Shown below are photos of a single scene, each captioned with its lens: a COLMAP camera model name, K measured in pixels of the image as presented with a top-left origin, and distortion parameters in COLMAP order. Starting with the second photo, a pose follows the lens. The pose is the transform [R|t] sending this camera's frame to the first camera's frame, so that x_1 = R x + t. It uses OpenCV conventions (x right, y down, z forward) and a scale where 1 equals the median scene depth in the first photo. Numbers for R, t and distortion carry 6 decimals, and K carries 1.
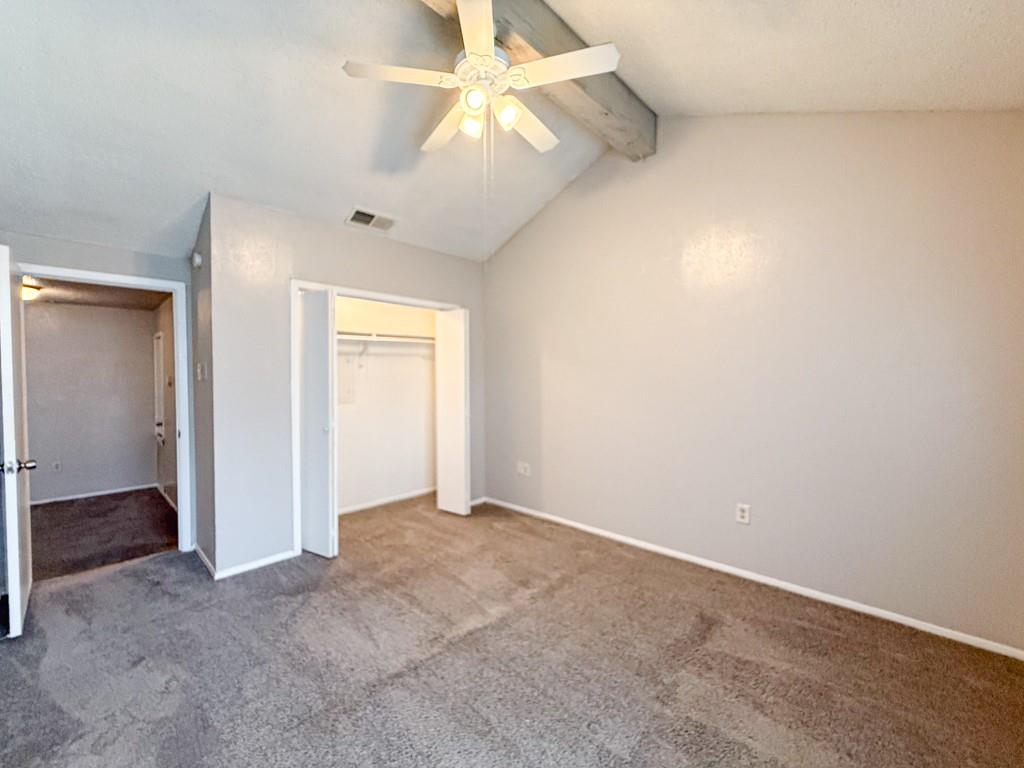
lens RADIAL K [[414.9, 0, 512.0], [0, 414.9, 384.0], [0, 0, 1]] dist [-0.000051, 0.000579]
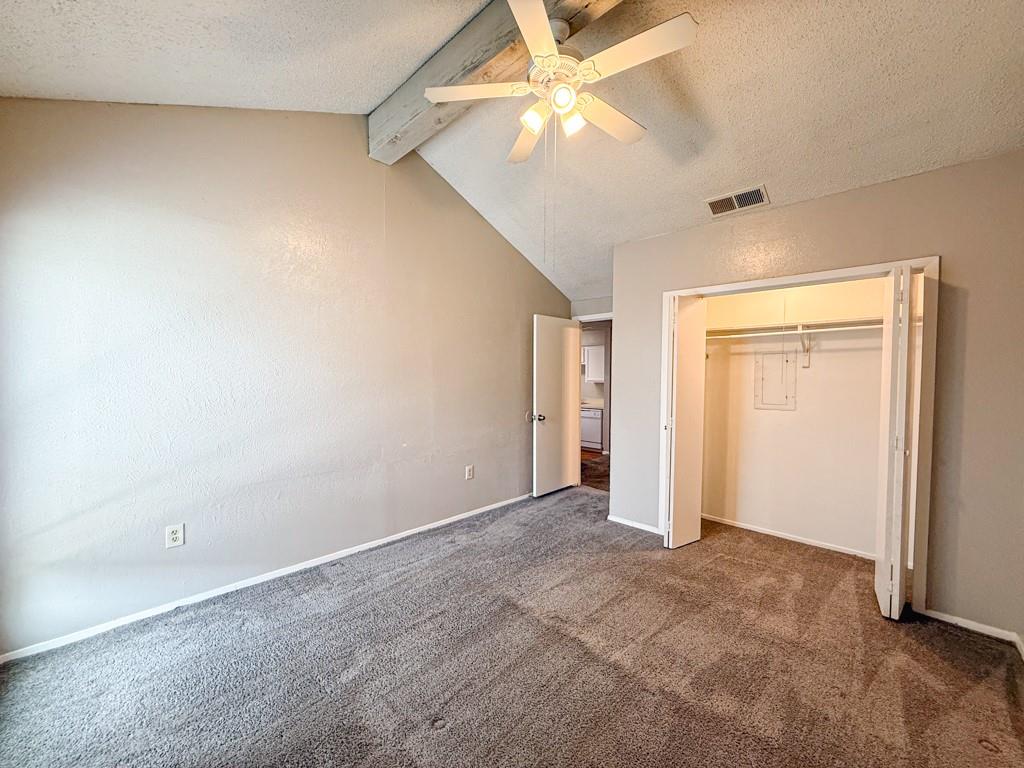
lens RADIAL K [[414.9, 0, 512.0], [0, 414.9, 384.0], [0, 0, 1]] dist [-0.000051, 0.000579]
pose [[-0.010447, 0.026916, -0.999583, 0.667106], [-0.041304, 0.998773, 0.027326, -0.010733], [0.999092, 0.041573, -0.009323, 0.657808]]
